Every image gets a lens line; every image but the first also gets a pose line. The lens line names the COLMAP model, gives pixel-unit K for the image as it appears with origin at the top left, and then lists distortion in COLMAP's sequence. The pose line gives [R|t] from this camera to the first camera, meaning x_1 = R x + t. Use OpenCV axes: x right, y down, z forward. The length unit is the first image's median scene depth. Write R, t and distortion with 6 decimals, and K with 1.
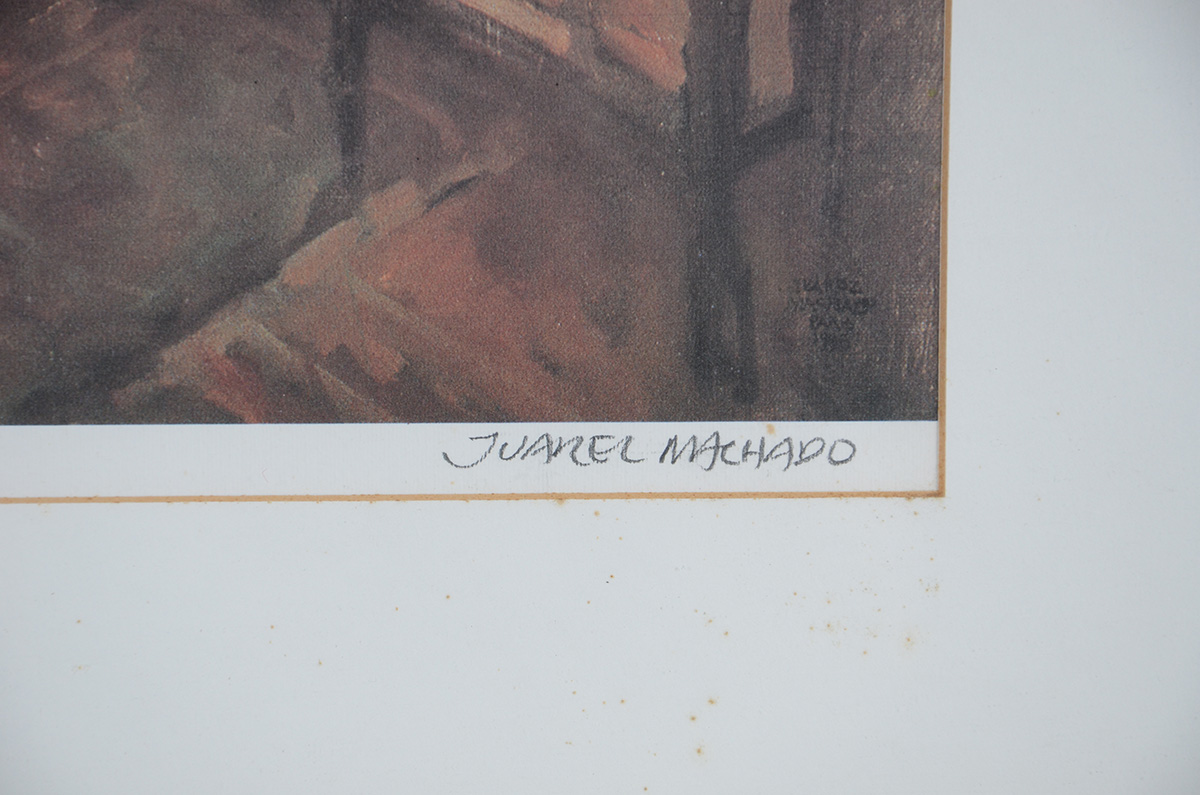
lens RADIAL K [[5439.7, 0, 600.6], [0, 5439.7, 396.9], [0, 0, 1]] dist [1.529758, 0.000000]
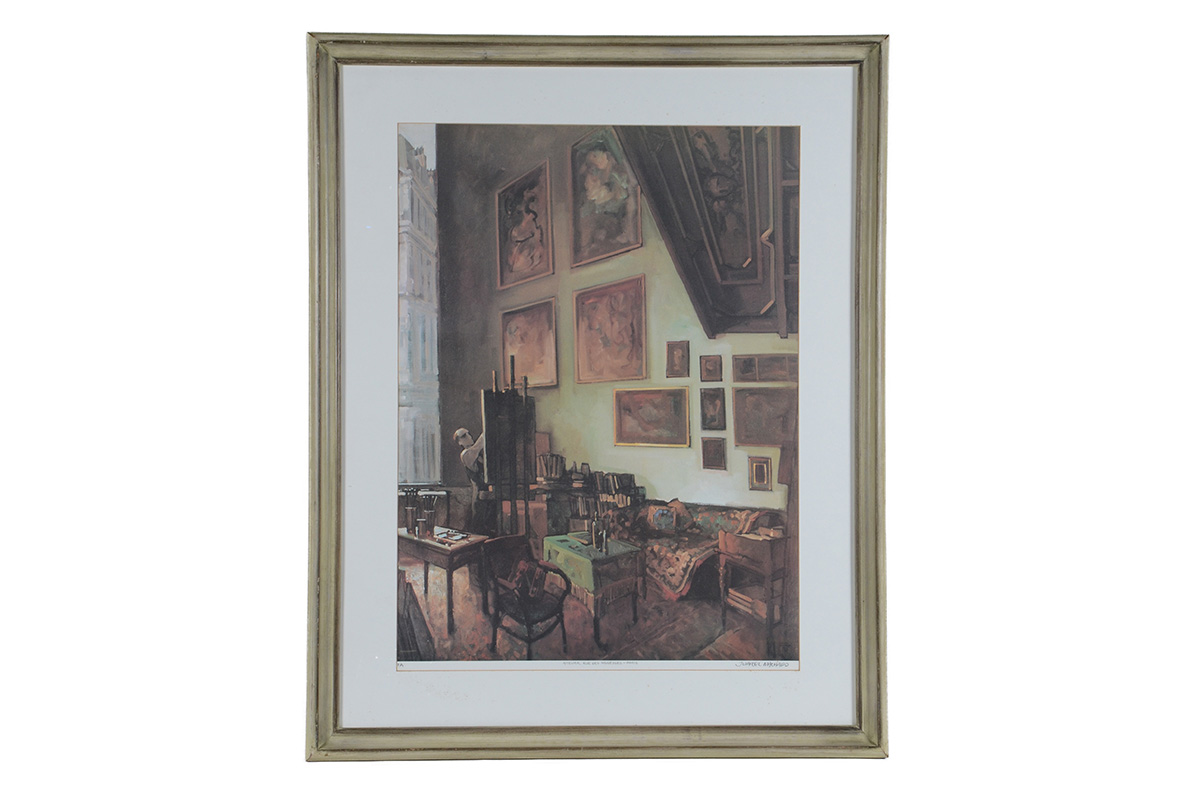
lens RADIAL K [[2657.9, 0, 599.8], [0, 2657.9, 392.0], [0, 0, 1]] dist [0.380987, 0.000000]
pose [[0.999251, -0.000766, -0.038677, -0.075686], [-0.002569, 0.996283, -0.086100, -0.049139], [0.038599, 0.086135, 0.995535, -2.883729]]
